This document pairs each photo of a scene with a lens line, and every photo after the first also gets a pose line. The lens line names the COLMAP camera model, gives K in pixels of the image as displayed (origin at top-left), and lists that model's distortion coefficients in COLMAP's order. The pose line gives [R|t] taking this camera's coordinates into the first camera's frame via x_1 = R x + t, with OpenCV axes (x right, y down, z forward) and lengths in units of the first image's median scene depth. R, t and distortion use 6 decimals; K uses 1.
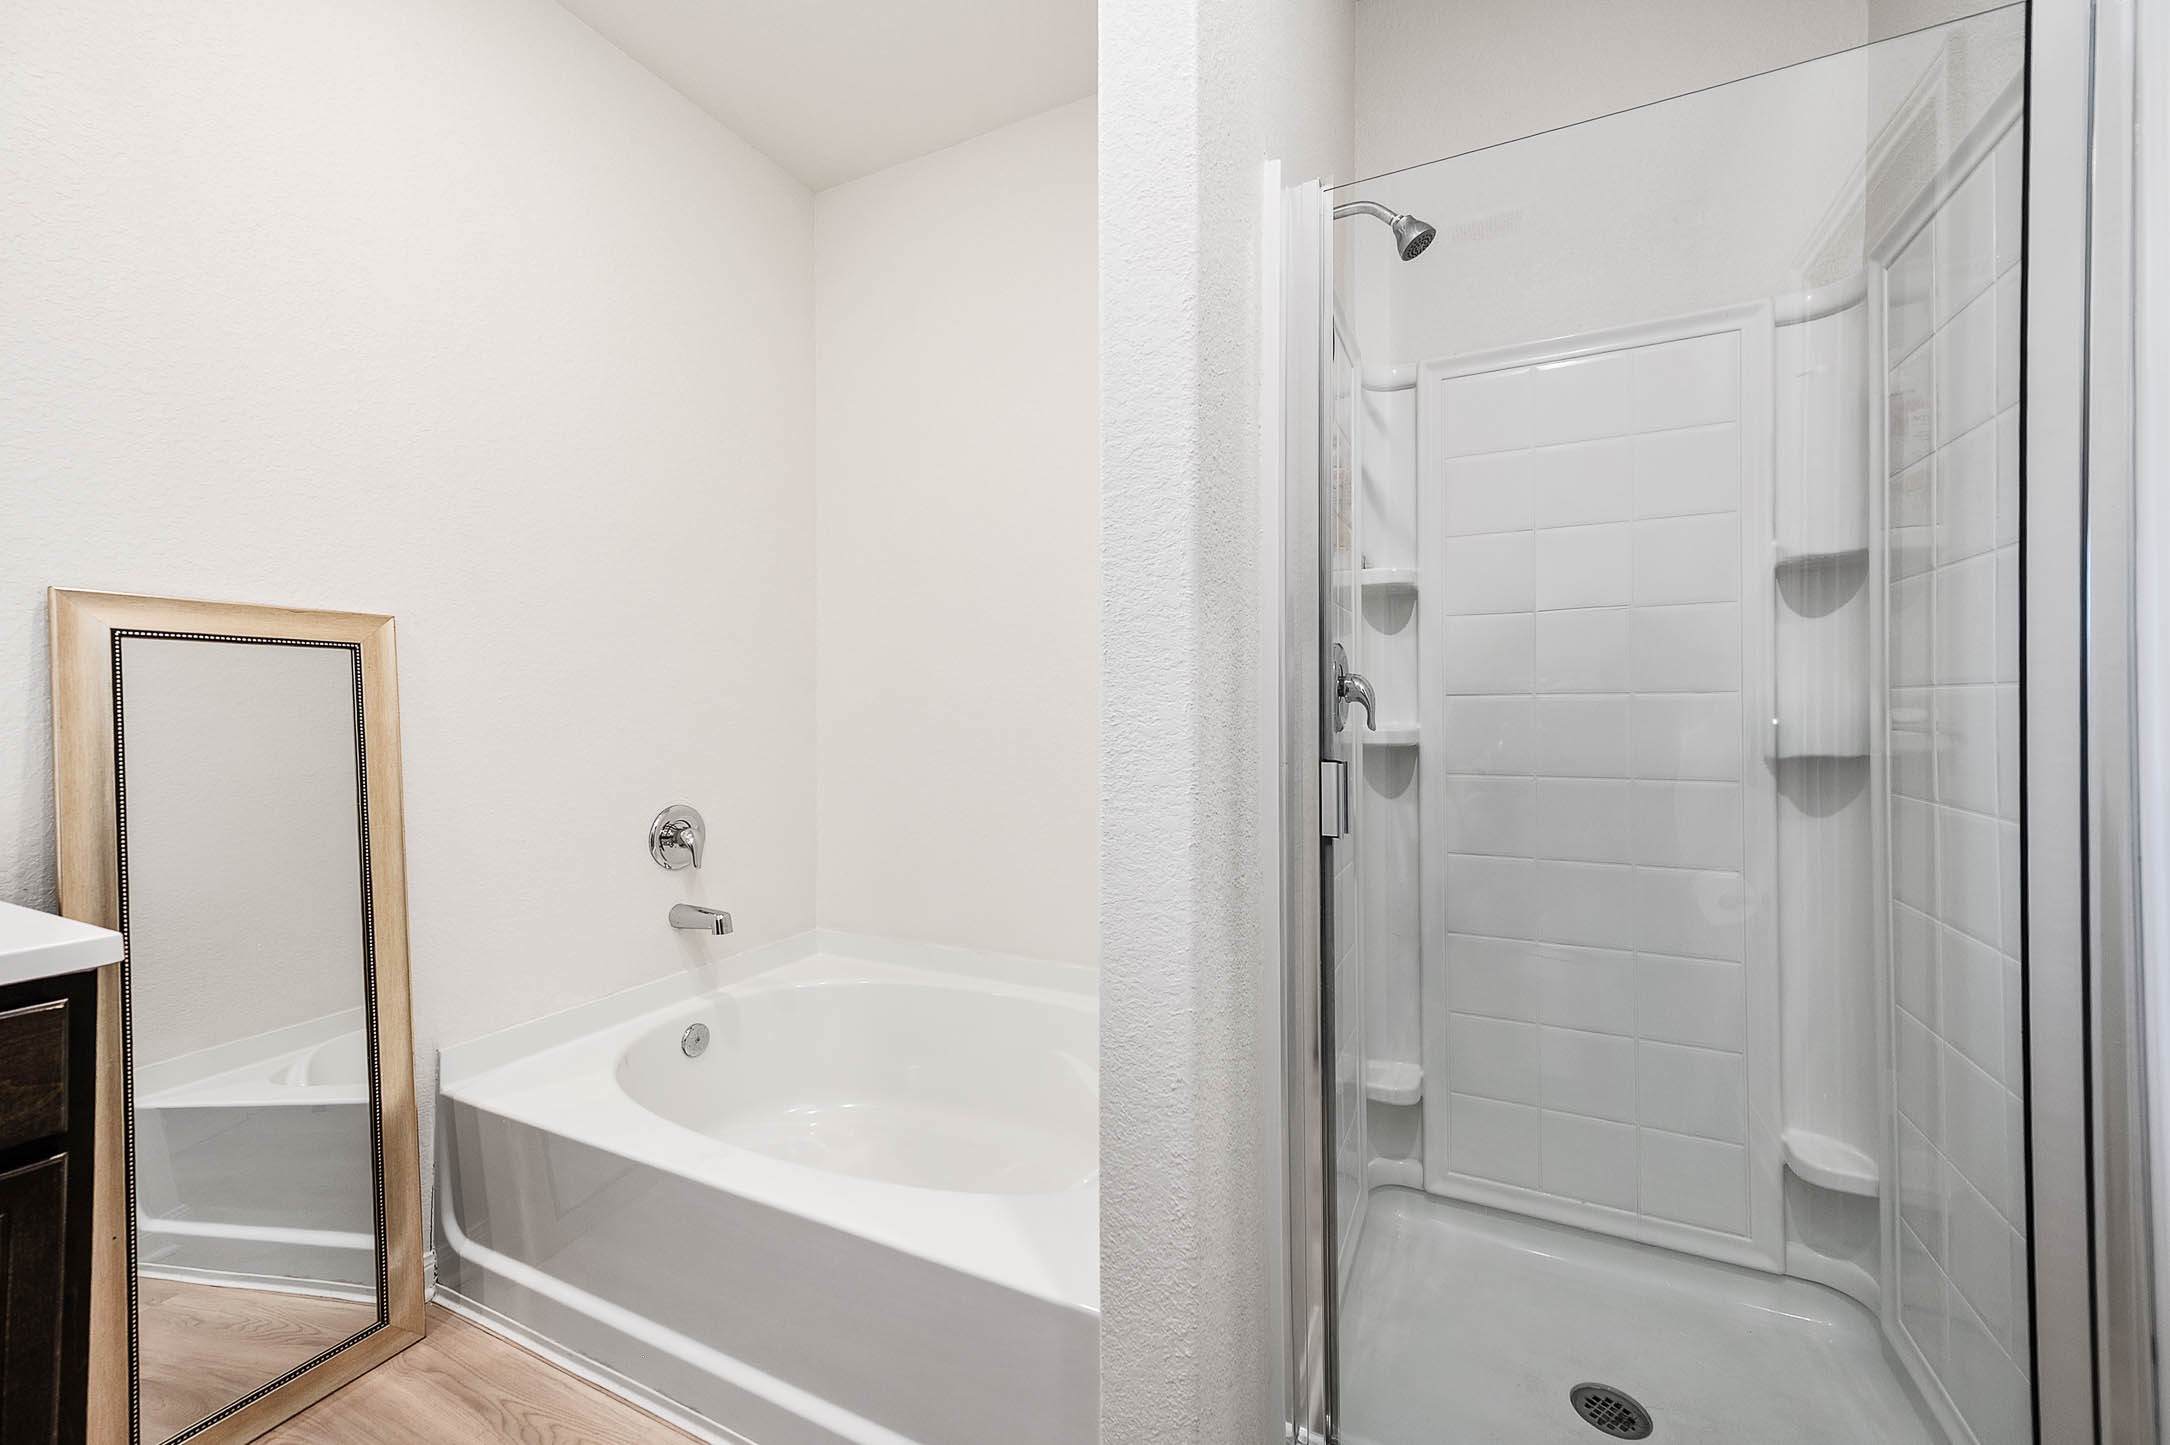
lens RADIAL K [[837.7, 0, 1080.2], [0, 837.7, 709.8], [0, 0, 1]] dist [0.009028, -0.000304]
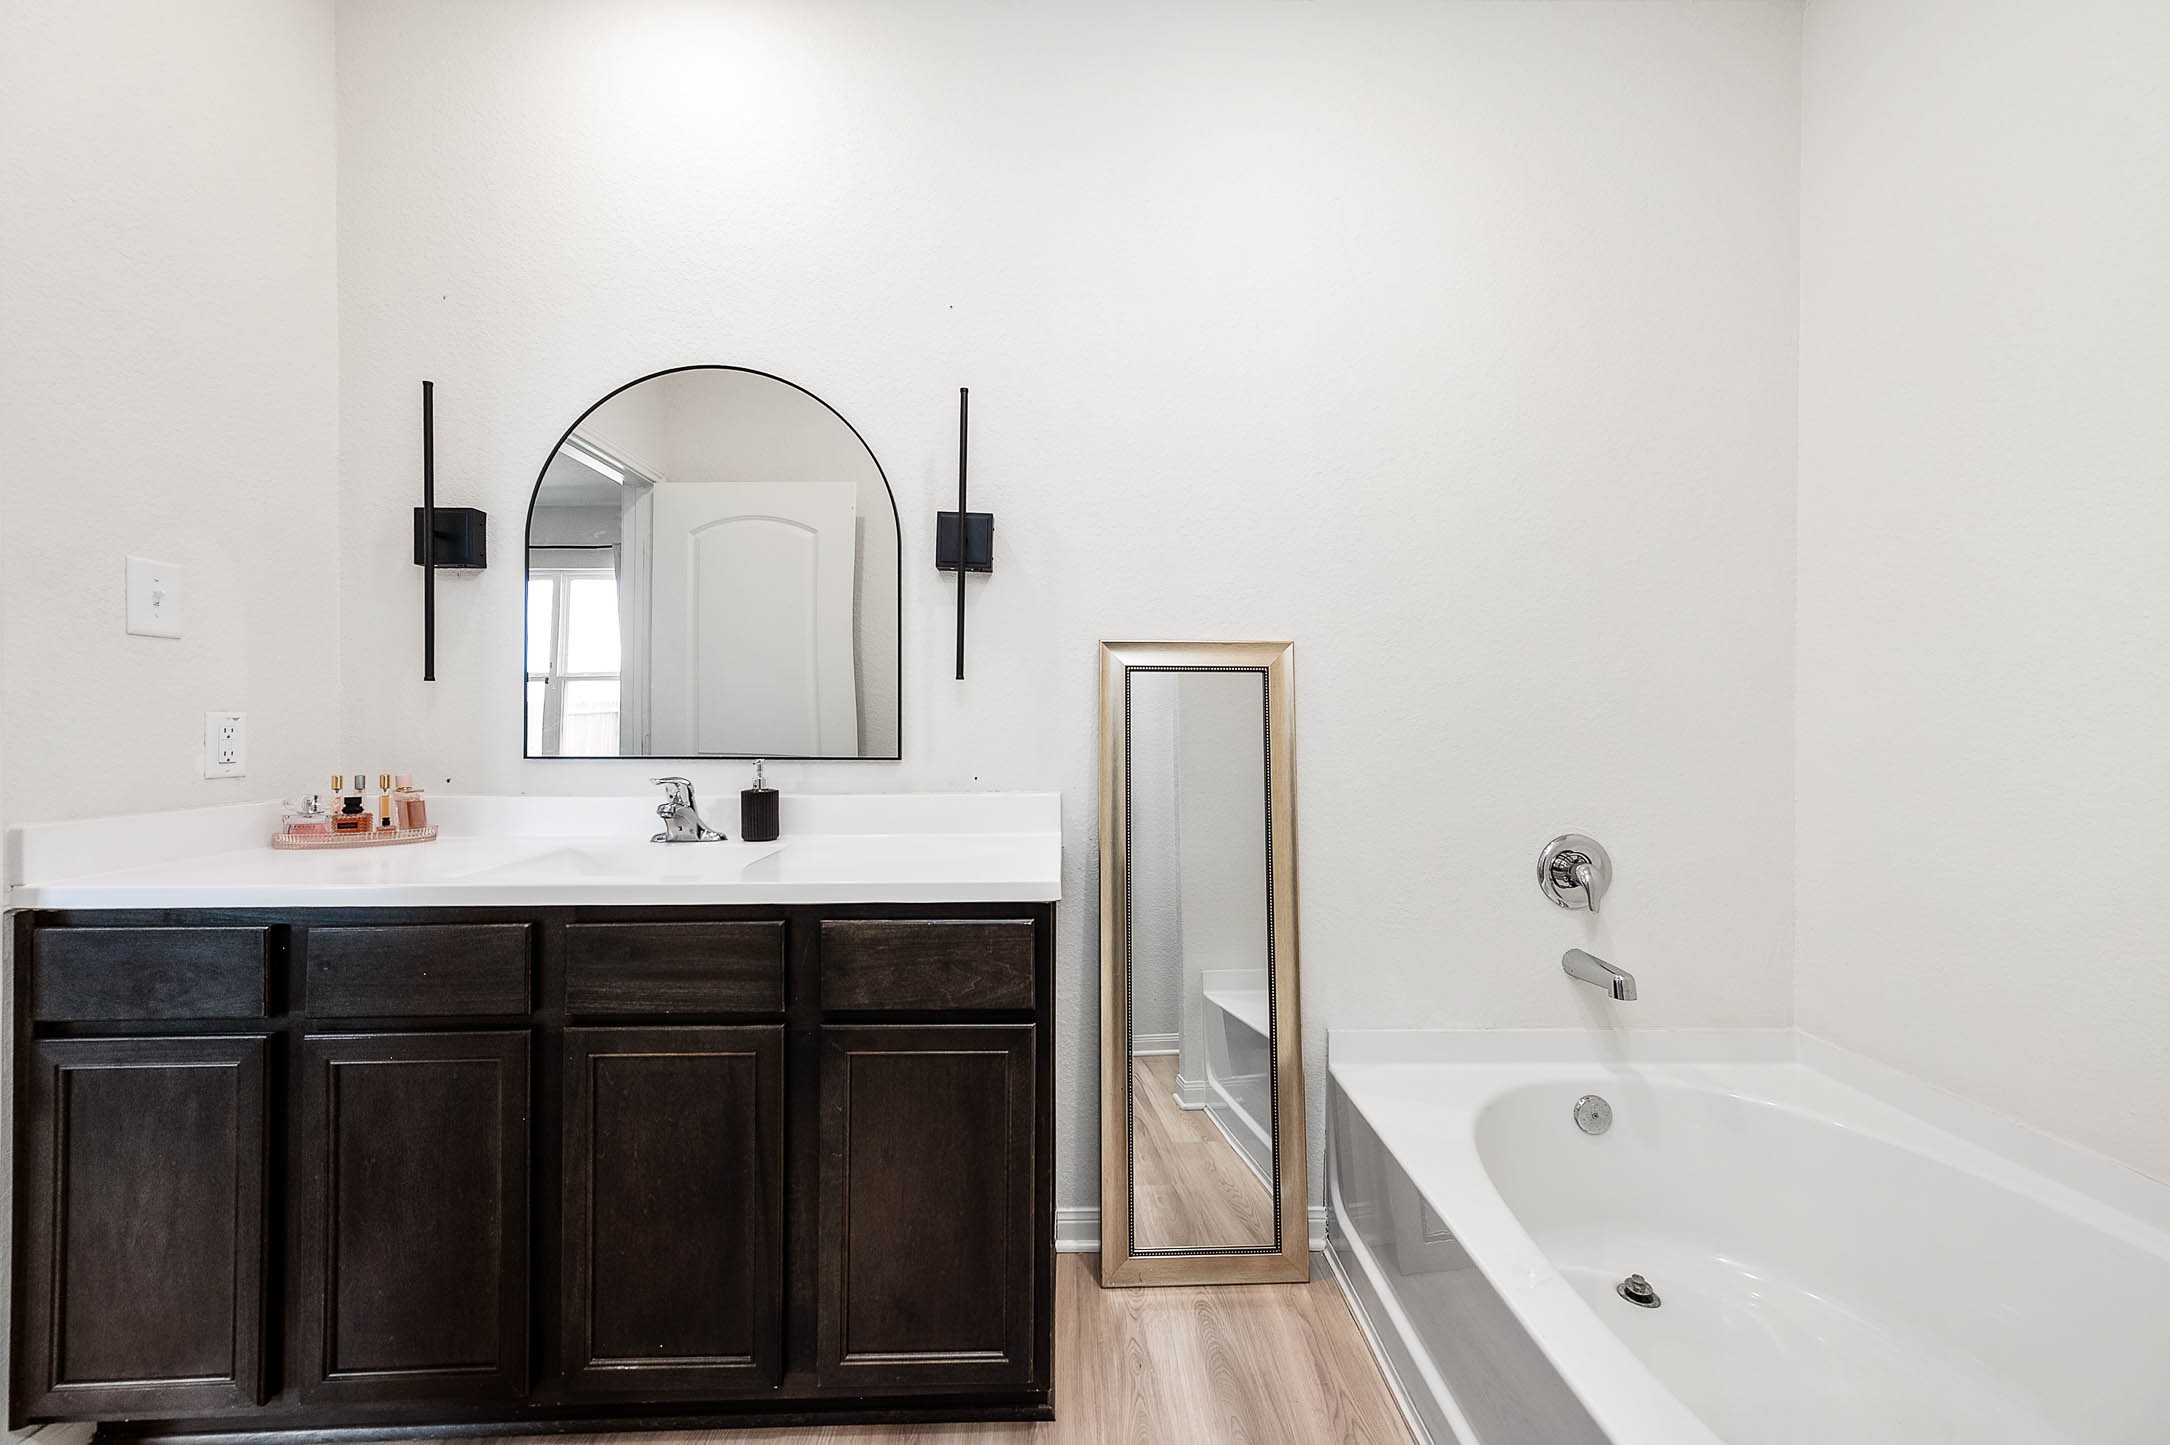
lens RADIAL K [[837.7, 0, 1089.0], [0, 837.7, 723.5], [0, 0, 1]] dist [0.009028, -0.000304]
pose [[0.469989, 0.006247, -0.882650, 0.052967], [-0.005493, 0.999976, 0.004153, -0.002047], [0.882655, 0.002896, 0.470012, 0.164279]]
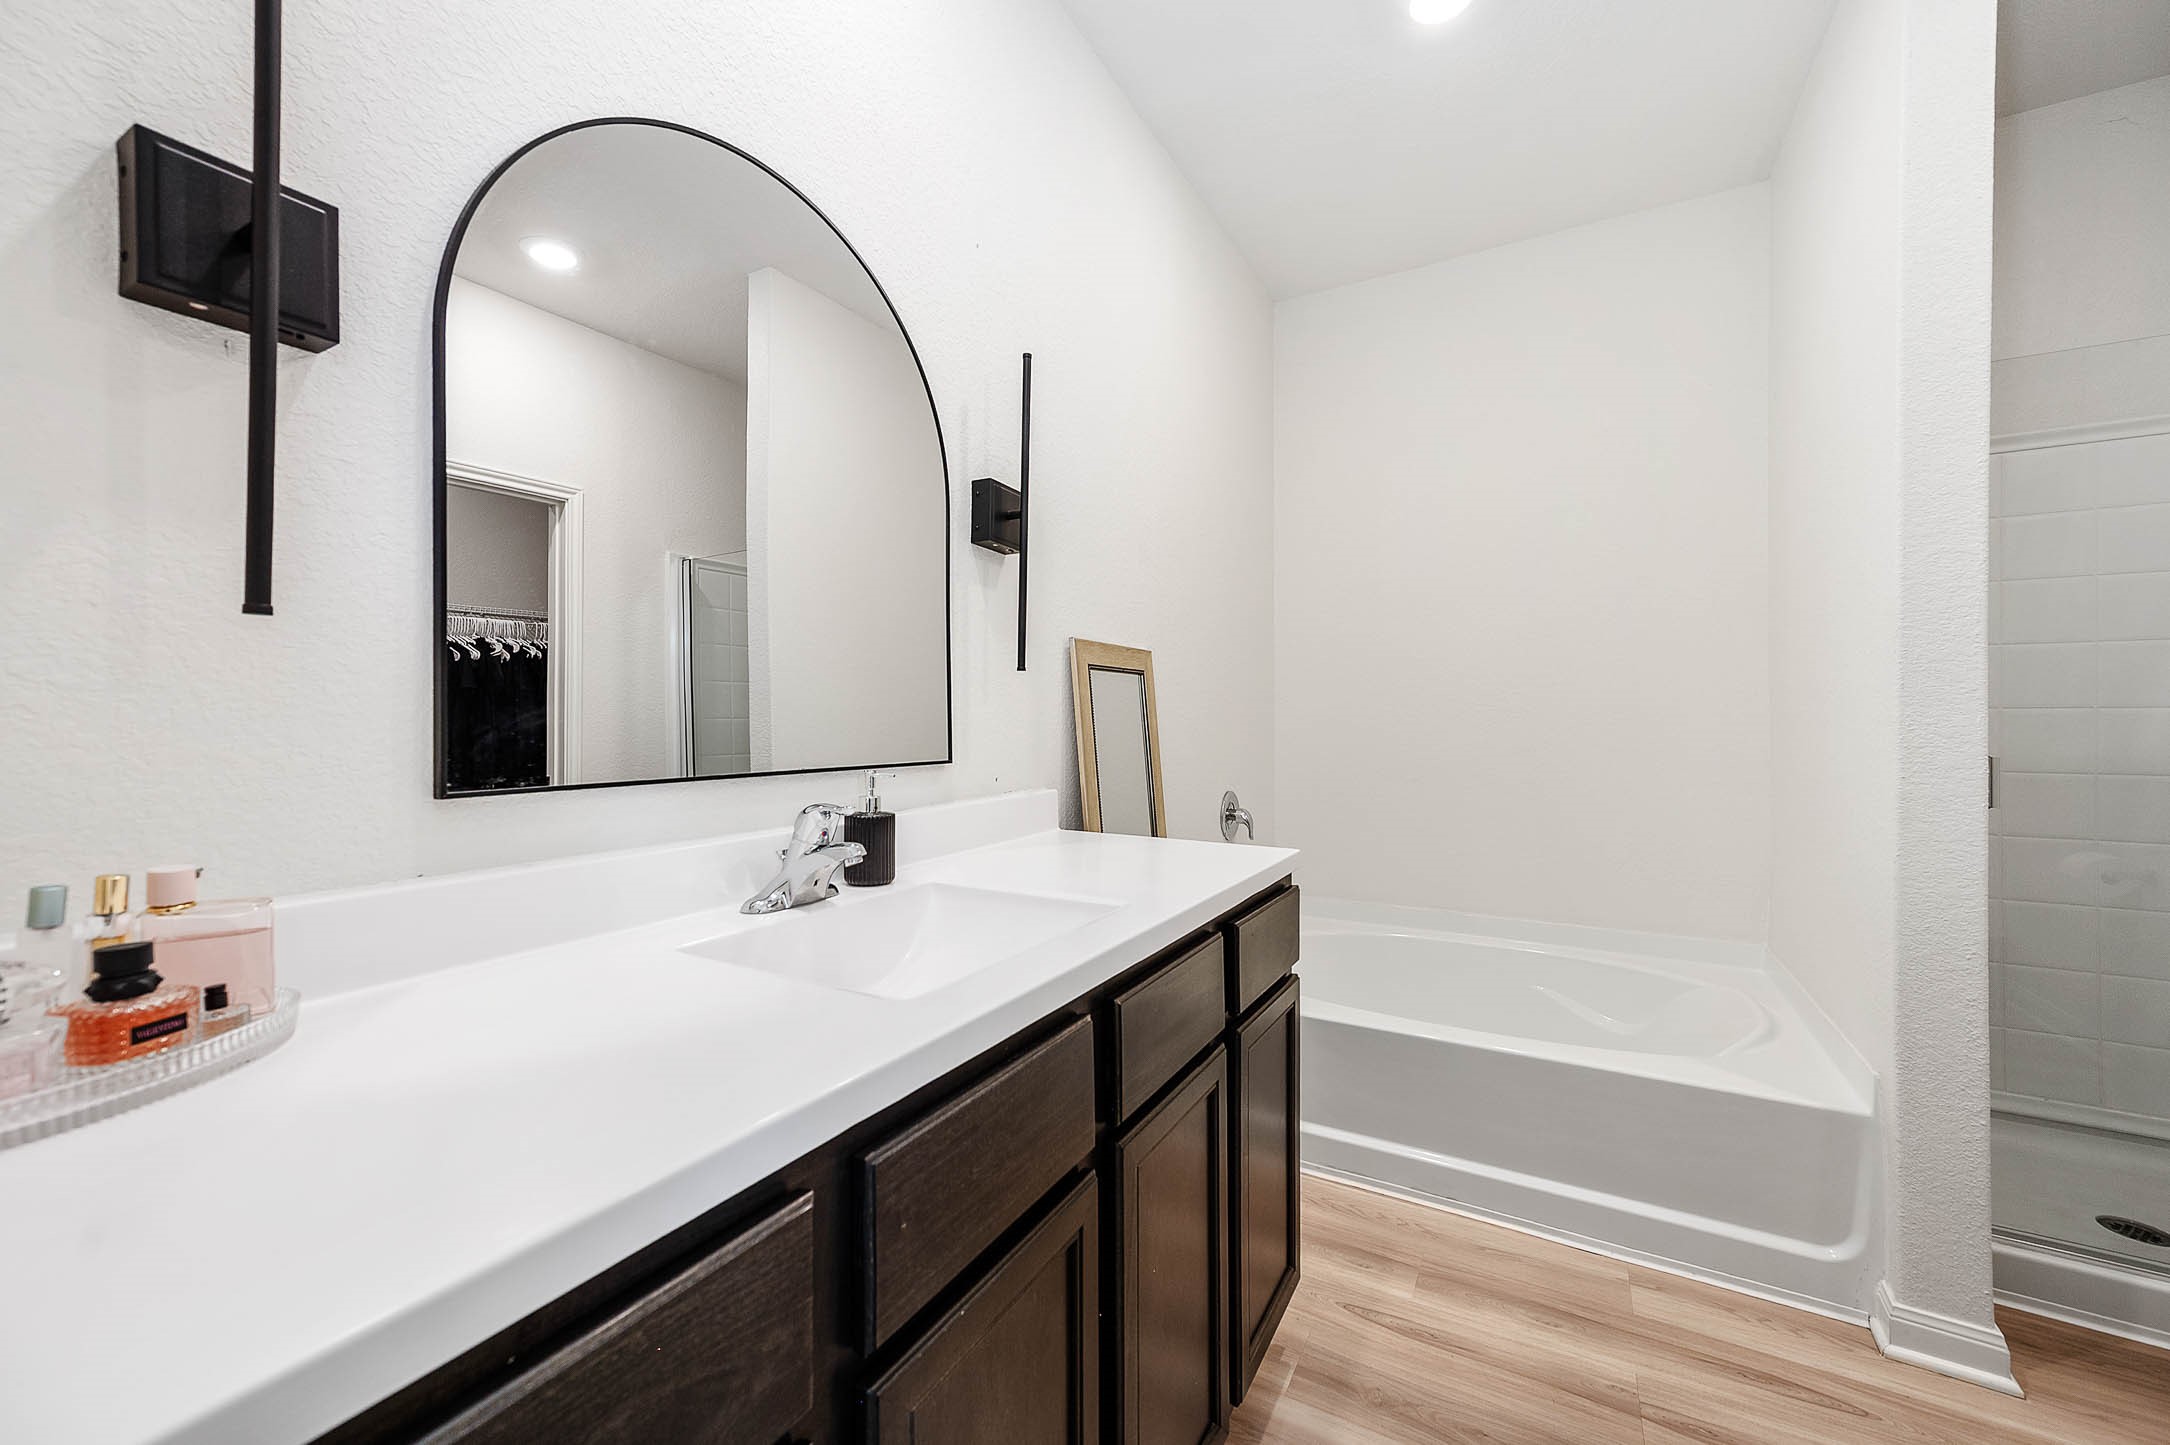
lens RADIAL K [[837.7, 0, 1089.3], [0, 837.7, 721.4], [0, 0, 1]] dist [0.009028, -0.000304]
pose [[0.998281, 0.003922, -0.058475, -0.637732], [-0.003877, 0.999992, 0.000871, 0.003335], [0.058478, -0.000643, 0.998288, -0.303765]]
